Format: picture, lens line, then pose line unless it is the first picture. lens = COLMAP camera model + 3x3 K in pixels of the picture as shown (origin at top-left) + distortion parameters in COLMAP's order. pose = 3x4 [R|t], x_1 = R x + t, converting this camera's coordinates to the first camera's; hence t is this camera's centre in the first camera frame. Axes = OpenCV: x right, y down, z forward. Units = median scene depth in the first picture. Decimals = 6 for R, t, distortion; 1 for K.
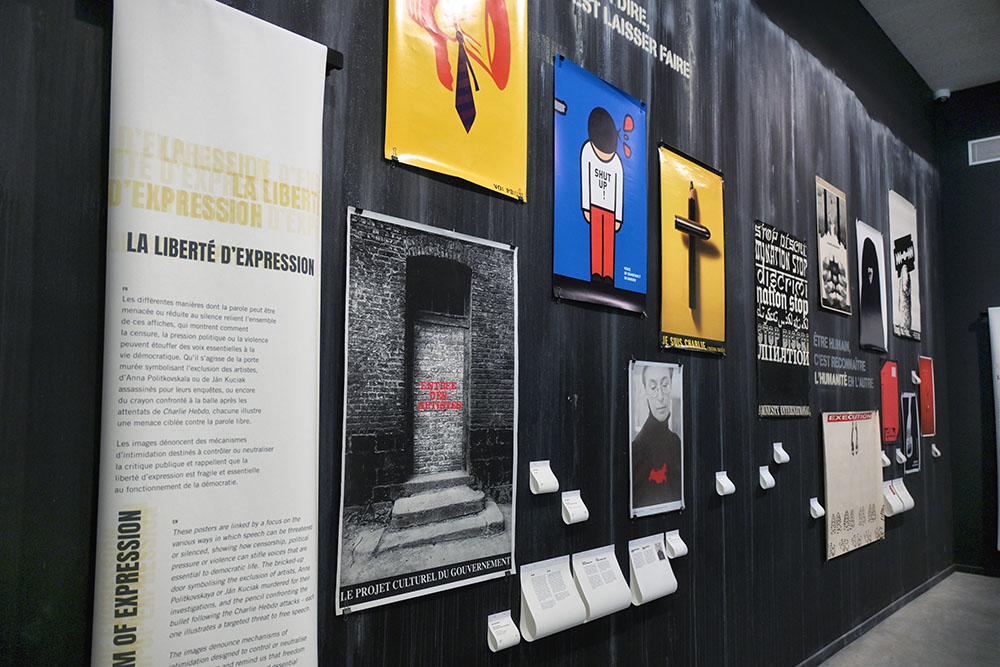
lens RADIAL K [[785.2, 0, 499.2], [0, 785.2, 331.6], [0, 0, 1]] dist [0.000498, -0.005195]
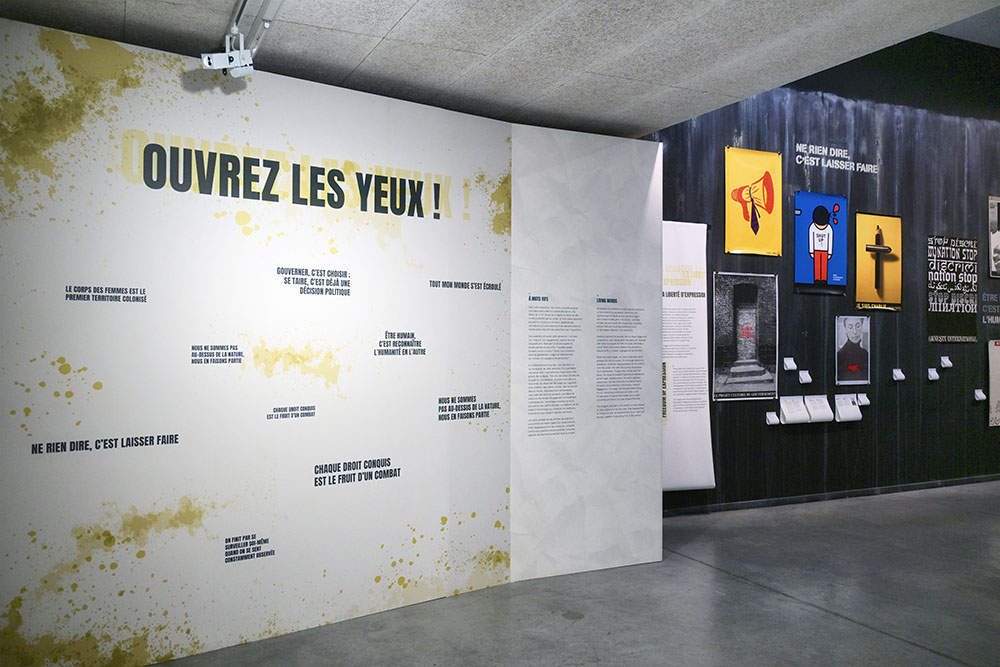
lens RADIAL K [[785.2, 0, 495.8], [0, 785.2, 331.8], [0, 0, 1]] dist [0.000498, -0.005195]
pose [[0.919195, -0.007790, -0.393726, 0.158182], [0.040531, 0.996366, 0.074910, -0.129084], [0.391712, -0.084815, 0.916170, -1.477598]]
